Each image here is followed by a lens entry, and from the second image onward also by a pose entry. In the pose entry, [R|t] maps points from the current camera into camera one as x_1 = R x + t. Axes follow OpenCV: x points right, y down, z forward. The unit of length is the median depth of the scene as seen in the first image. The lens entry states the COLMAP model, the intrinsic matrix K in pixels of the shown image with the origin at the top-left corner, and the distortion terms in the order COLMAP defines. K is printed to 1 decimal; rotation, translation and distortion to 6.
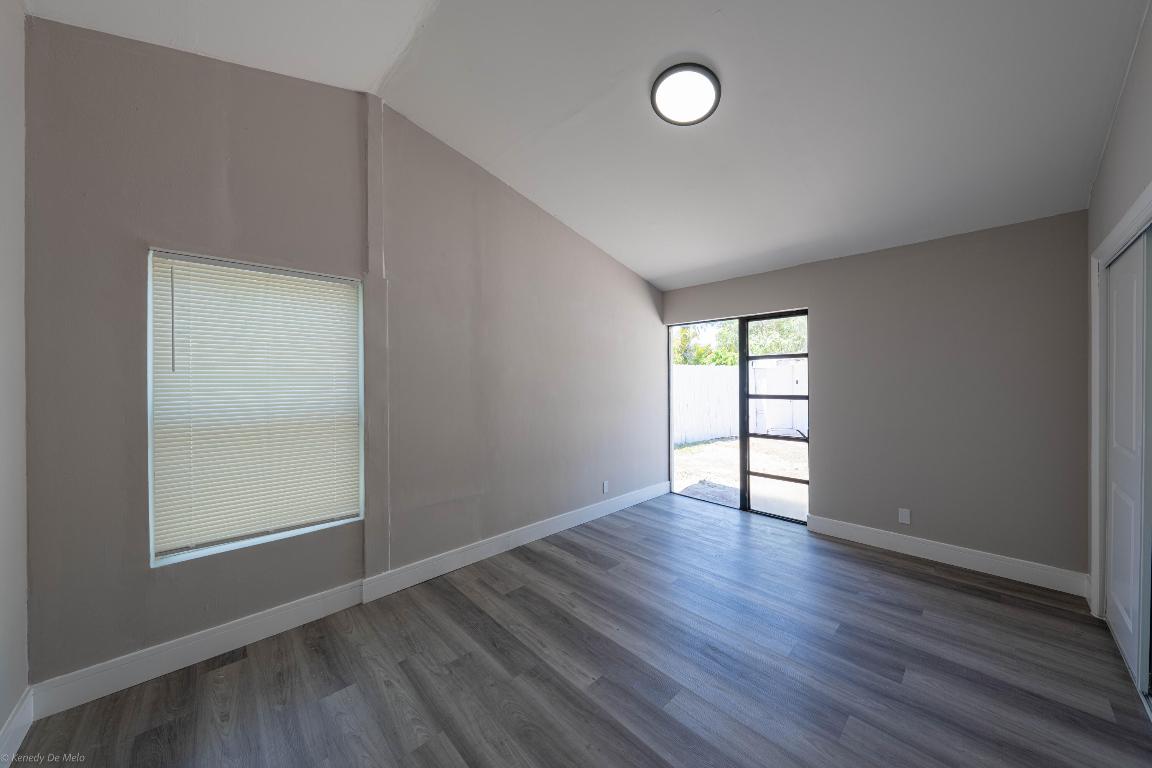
lens RADIAL K [[380.4, 0, 576.4], [0, 380.4, 380.0], [0, 0, 1]] dist [0.001538, 0.000060]
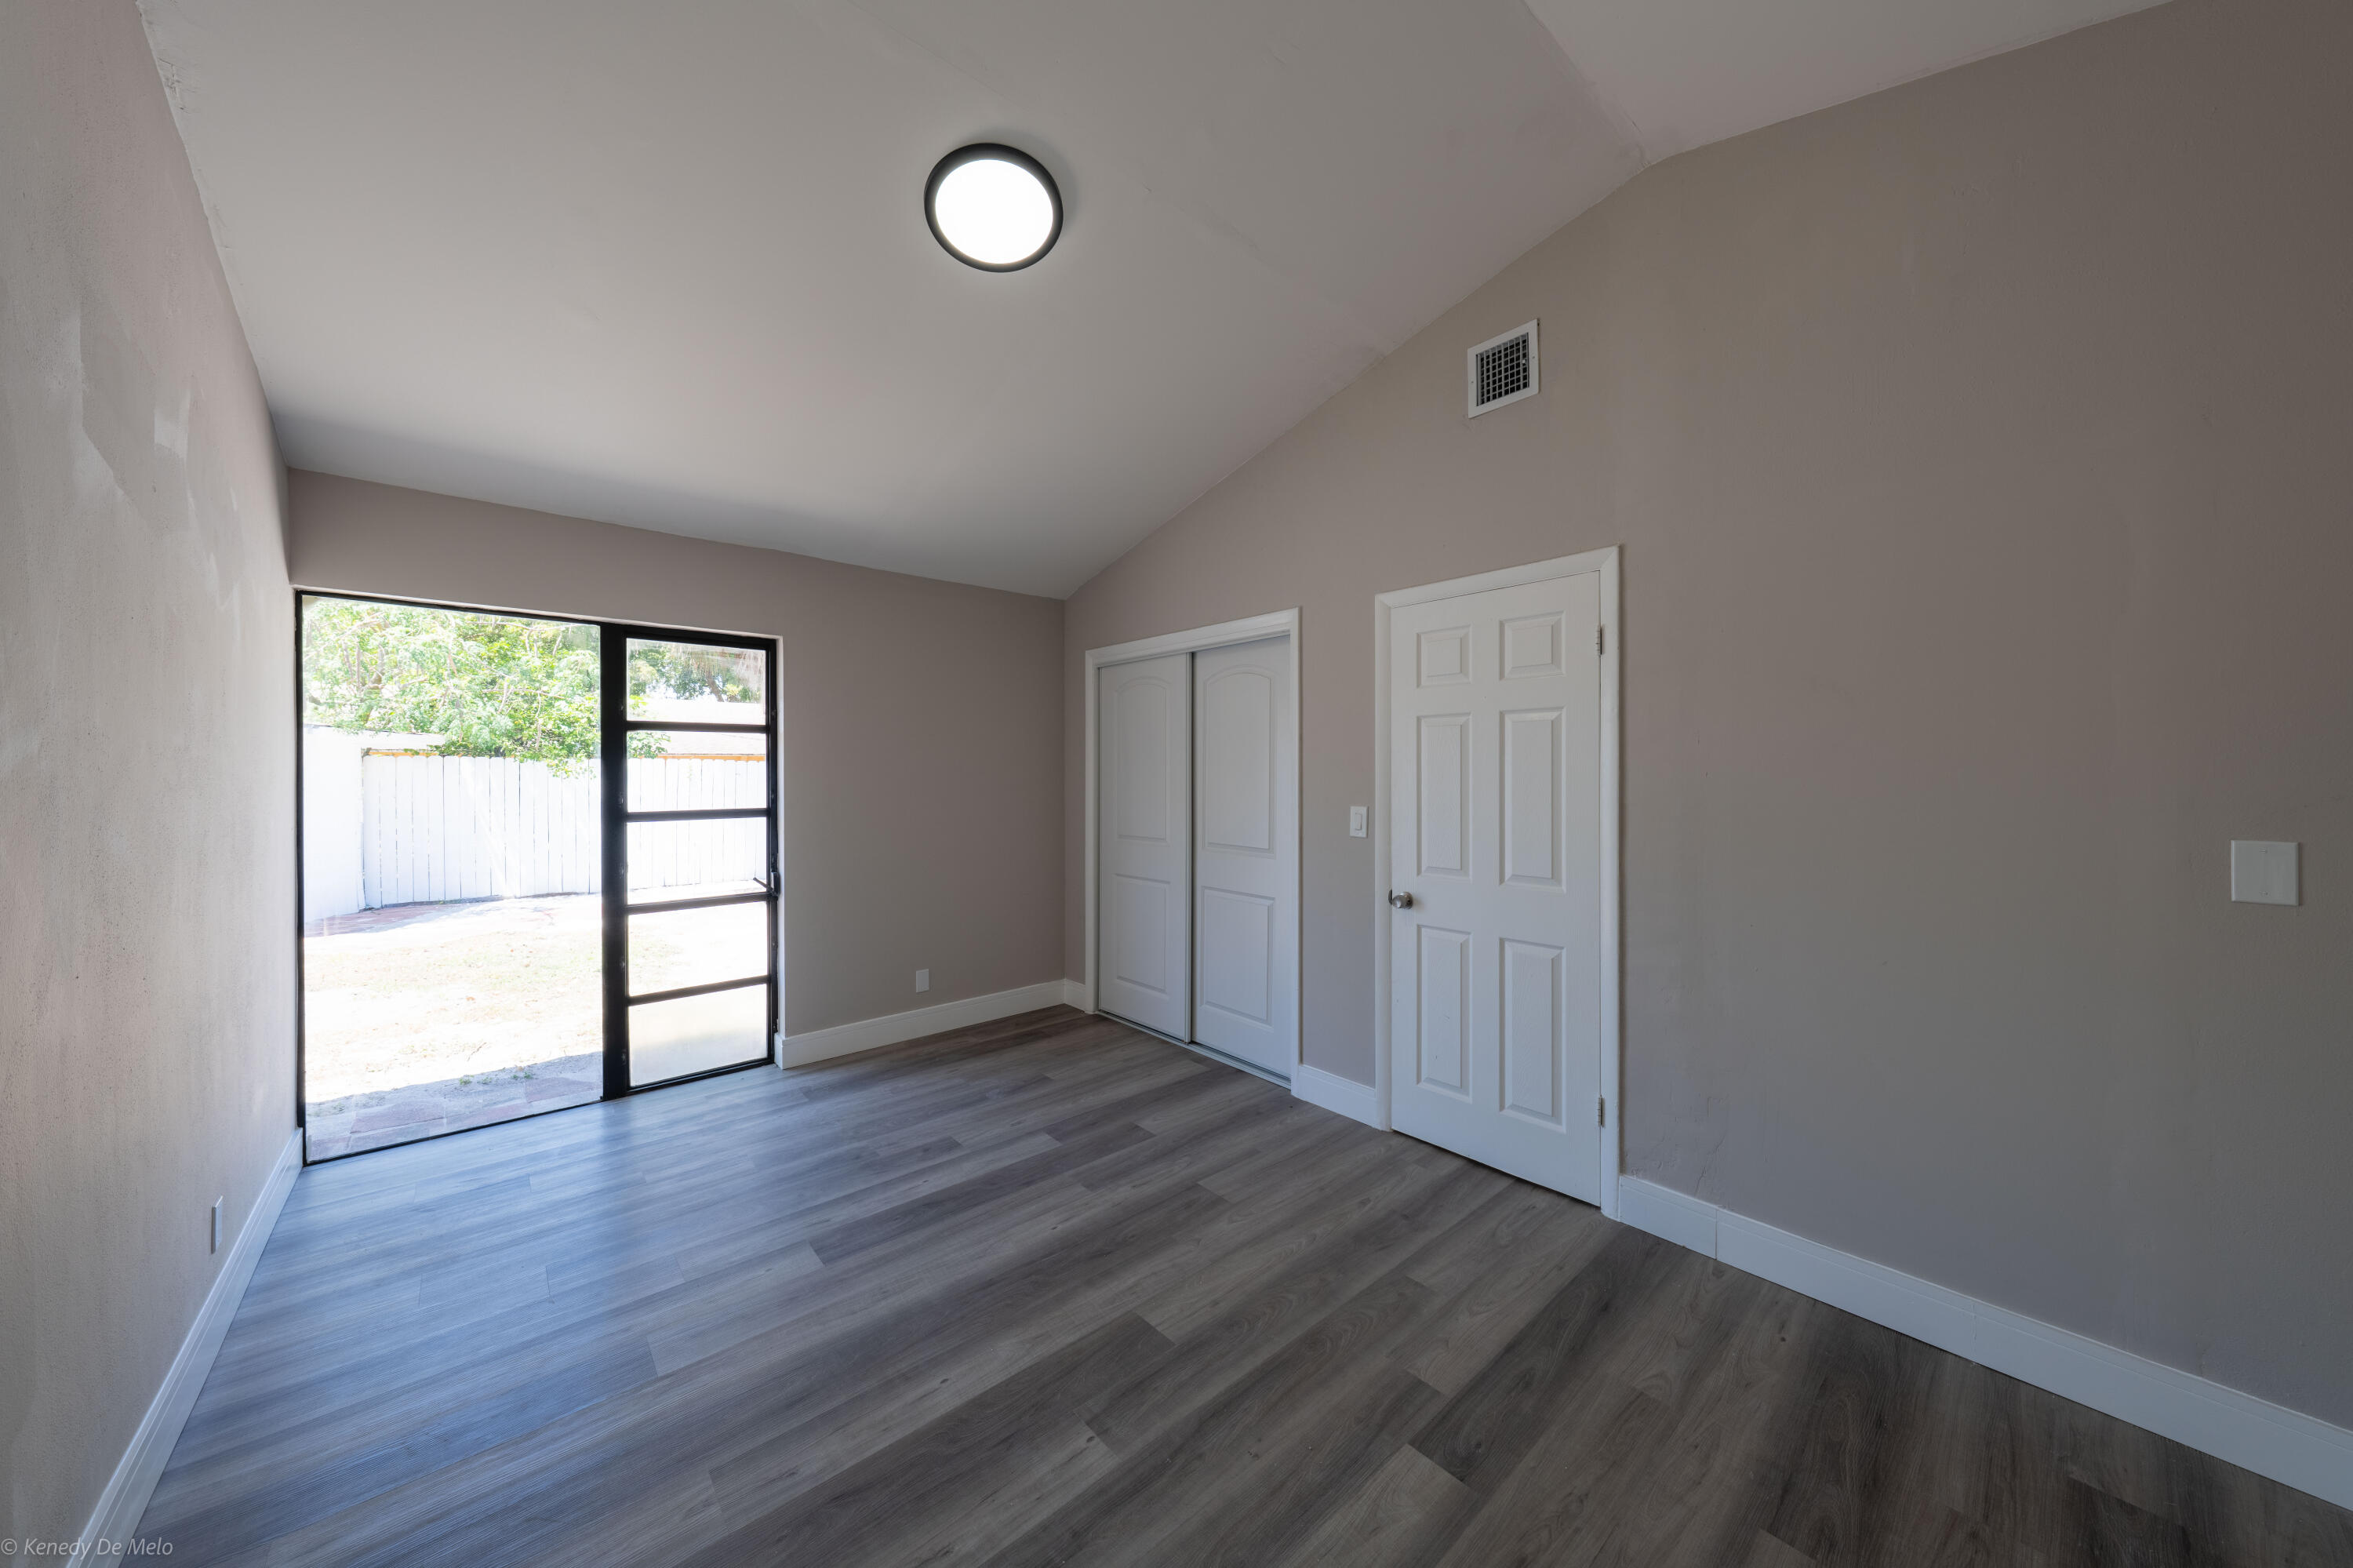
lens RADIAL K [[777.0, 0, 1177.2], [0, 777.0, 786.4], [0, 0, 1]] dist [0.001538, 0.000060]
pose [[0.058208, -0.007989, 0.998273, -0.464107], [-0.000352, 0.999968, 0.008023, 0.002003], [-0.998304, -0.000818, 0.058203, 0.453984]]
